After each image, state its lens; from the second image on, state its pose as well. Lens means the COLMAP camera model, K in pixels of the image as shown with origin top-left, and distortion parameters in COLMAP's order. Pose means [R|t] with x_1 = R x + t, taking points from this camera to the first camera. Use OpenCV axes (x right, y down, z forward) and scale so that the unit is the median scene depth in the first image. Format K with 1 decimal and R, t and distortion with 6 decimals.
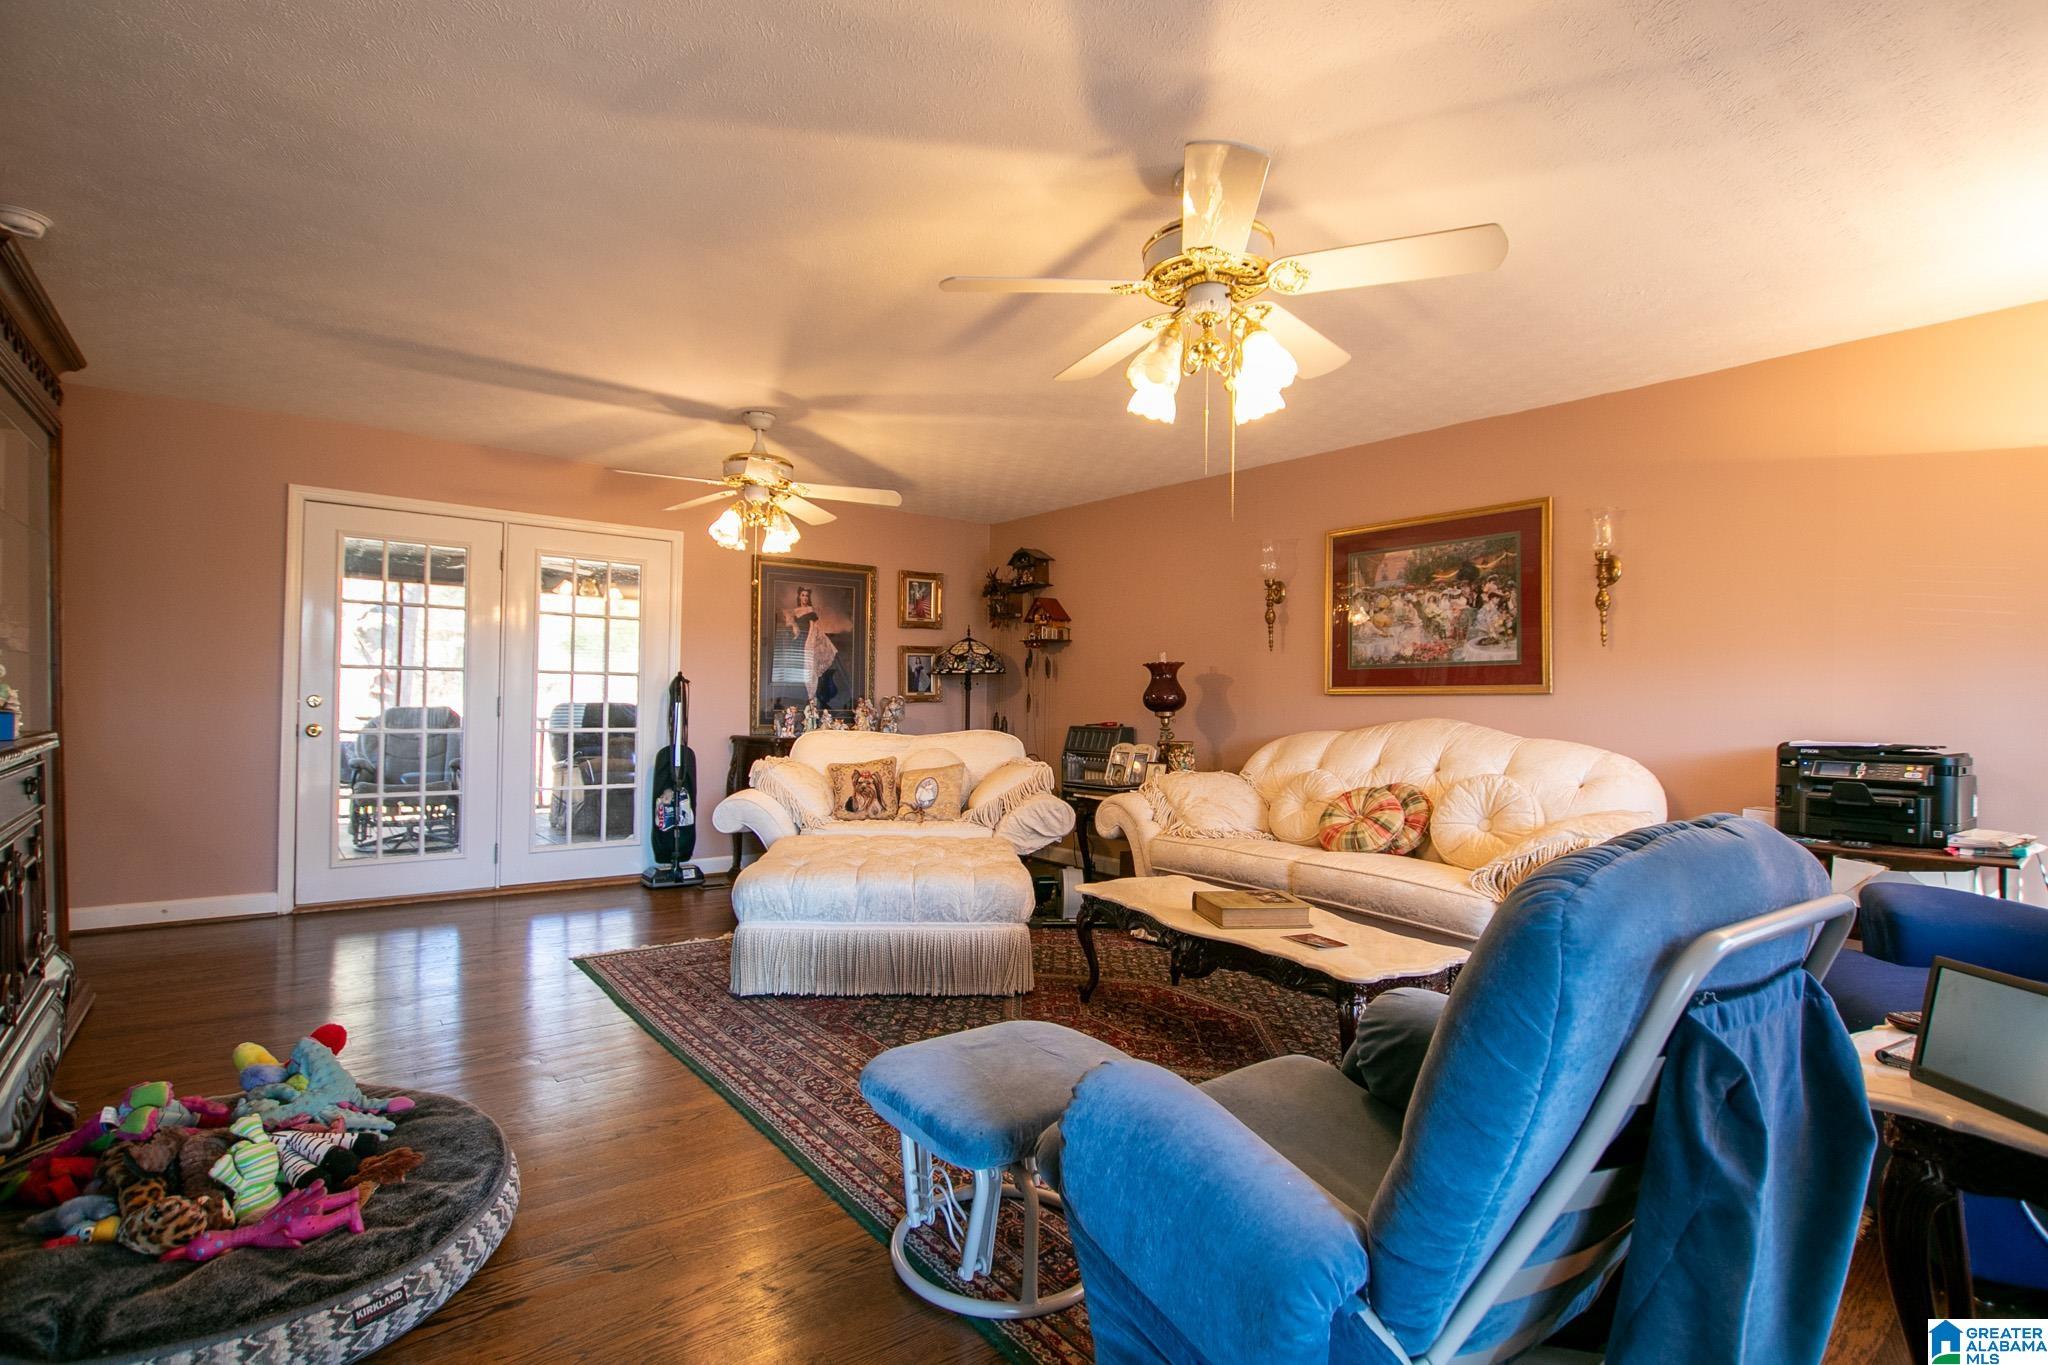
lens RADIAL K [[951.8, 0, 1013.0], [0, 951.8, 693.0], [0, 0, 1]] dist [-0.033683, 0.005666]
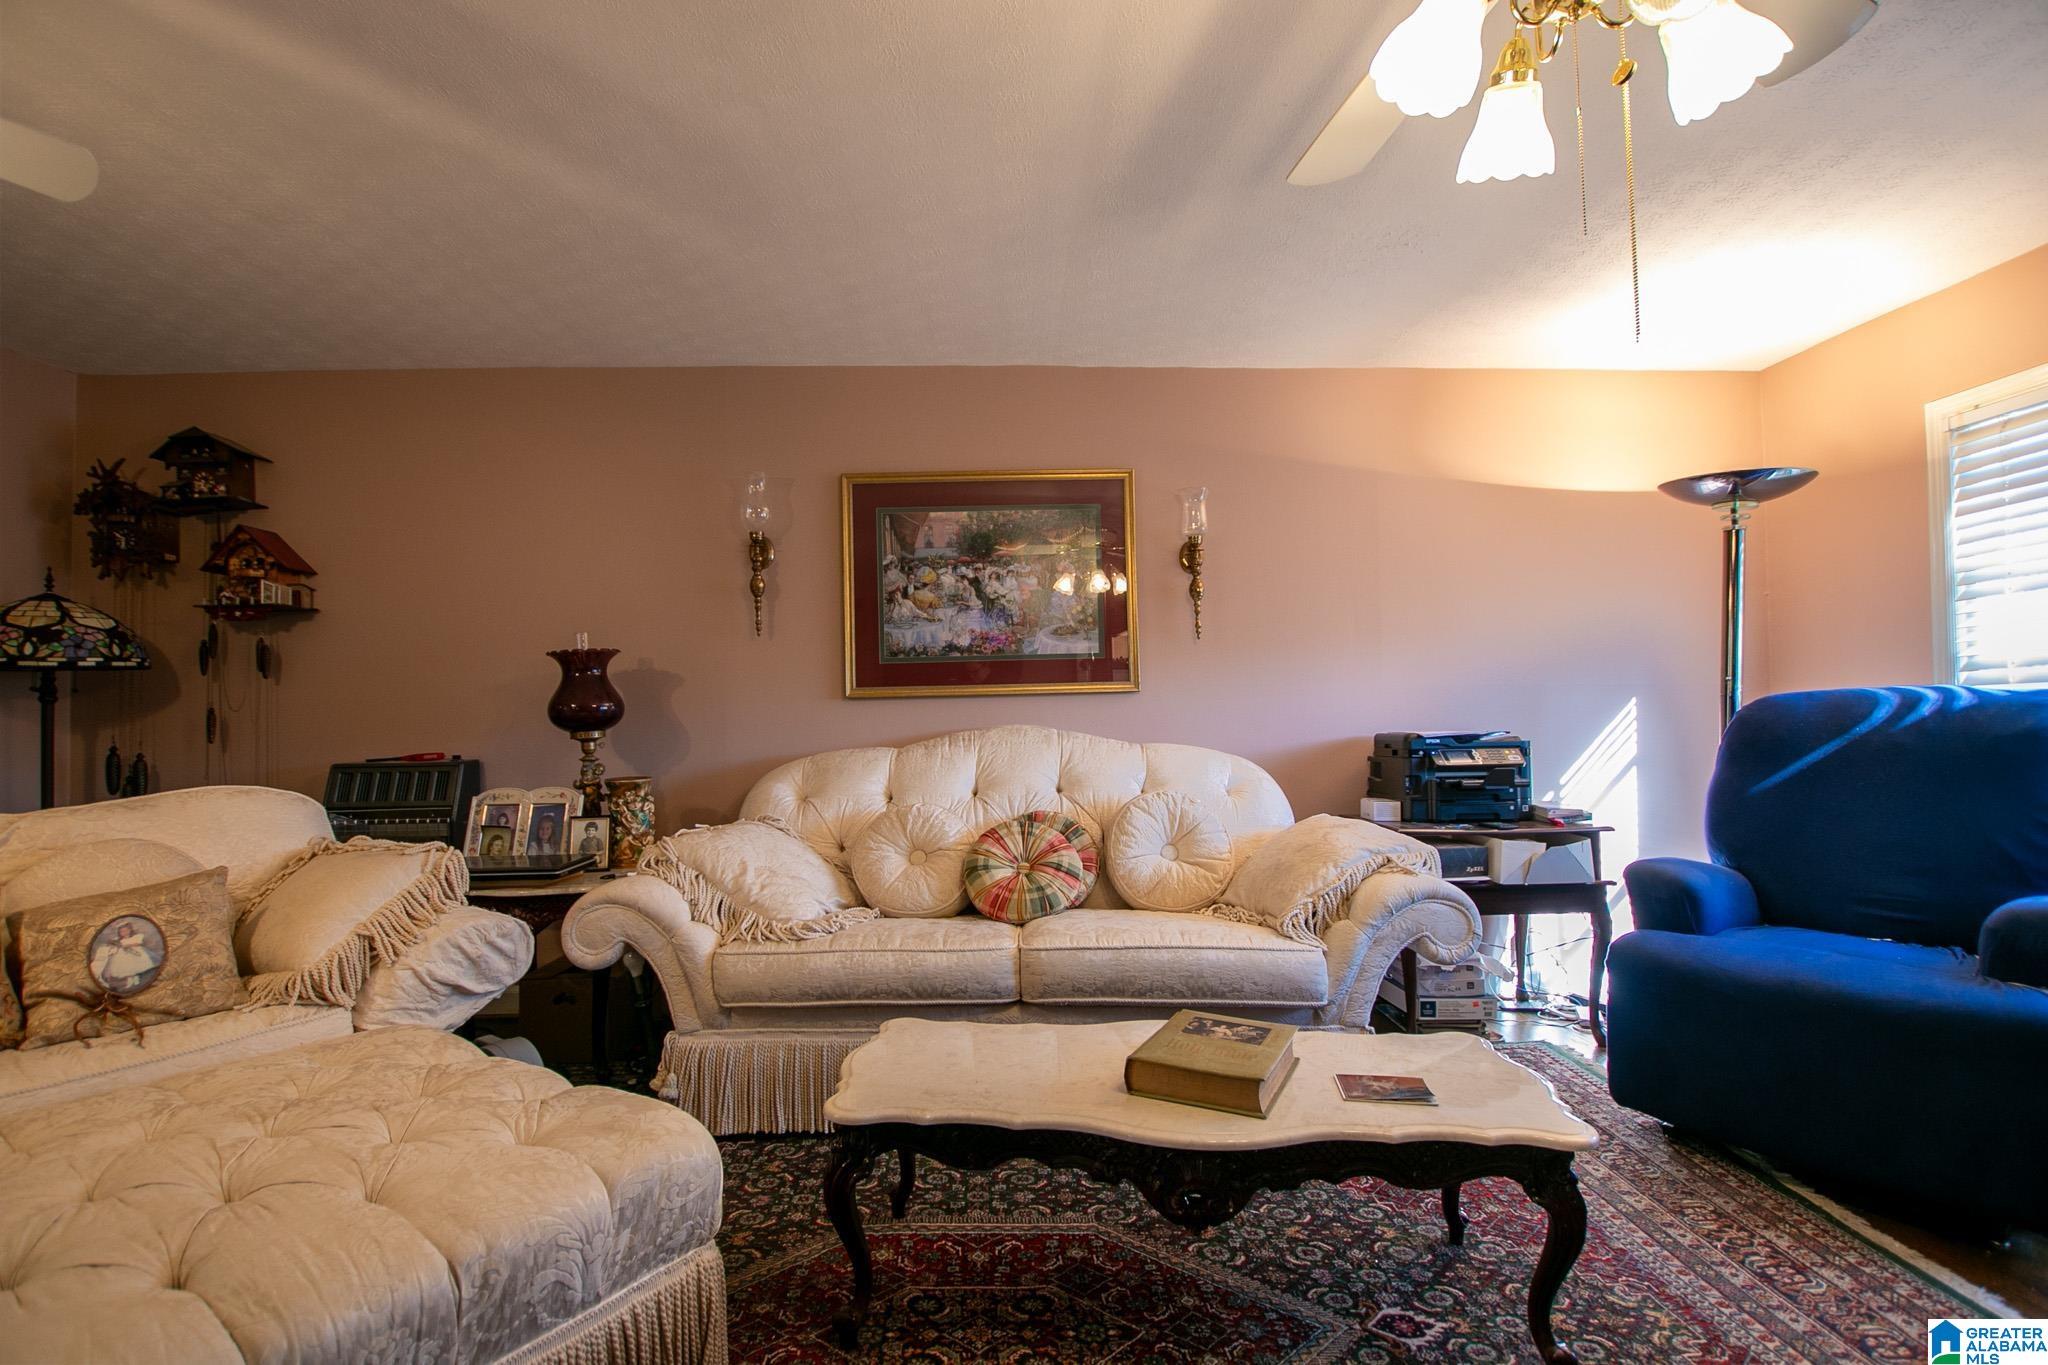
lens RADIAL K [[951.8, 0, 1013.0], [0, 951.8, 693.0], [0, 0, 1]] dist [-0.033683, 0.005666]
pose [[0.600787, -0.008094, 0.799368, -0.190165], [0.017218, 0.999848, -0.002817, 0.002258], [-0.799224, 0.015455, 0.600835, 0.502416]]
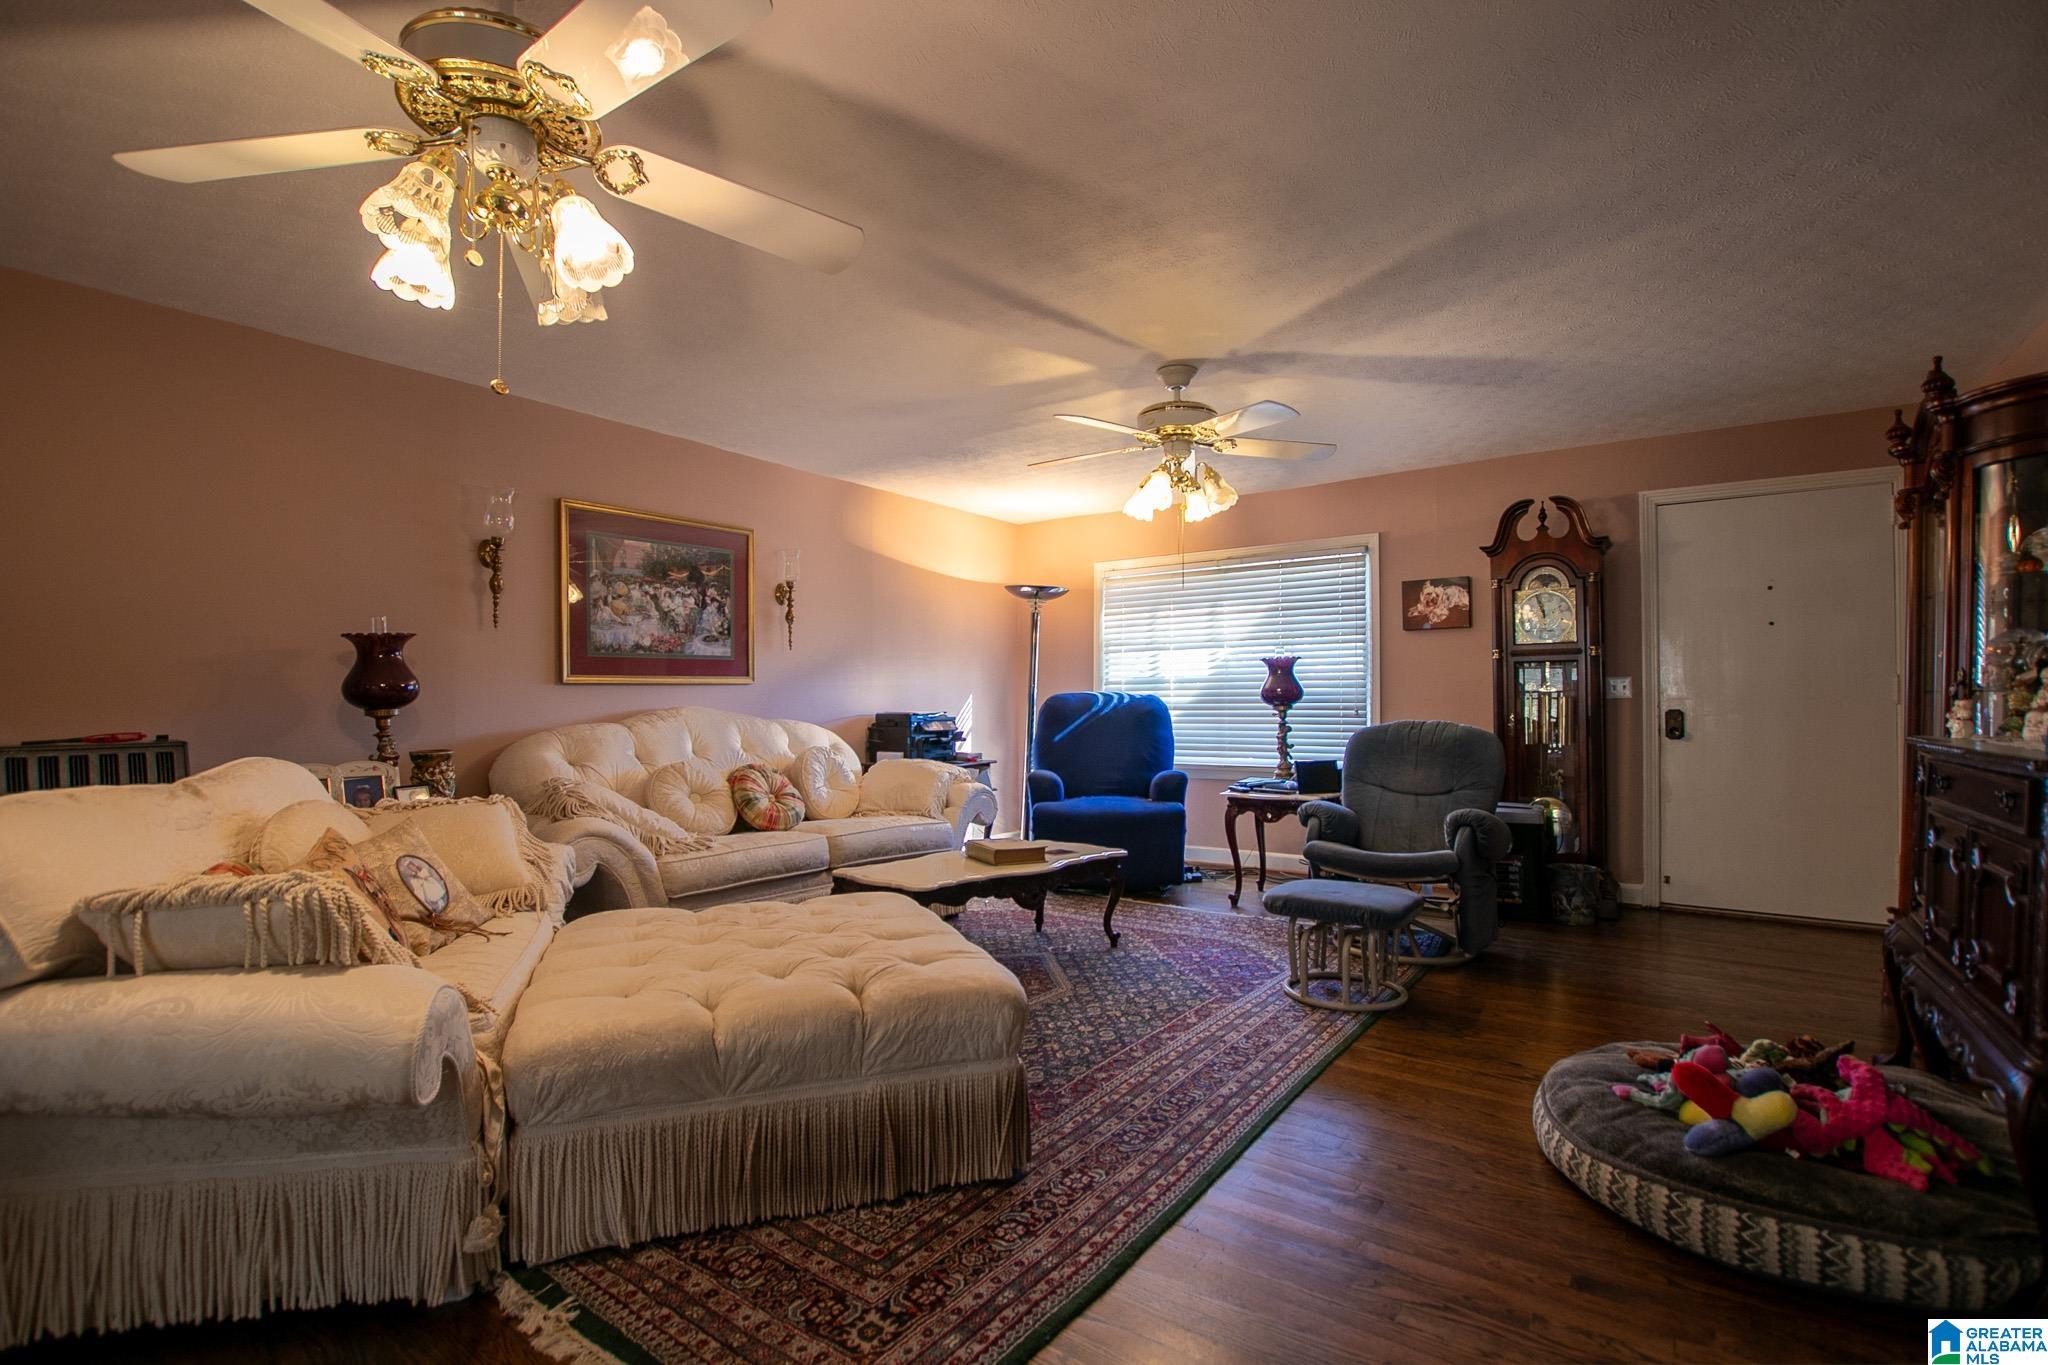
lens RADIAL K [[951.8, 0, 1013.0], [0, 951.8, 693.0], [0, 0, 1]] dist [-0.033683, 0.005666]
pose [[-0.271589, -0.011553, 0.962344, -0.686021], [-0.012719, 0.999884, 0.008414, -0.002155], [-0.962329, -0.009955, -0.271704, 0.908839]]
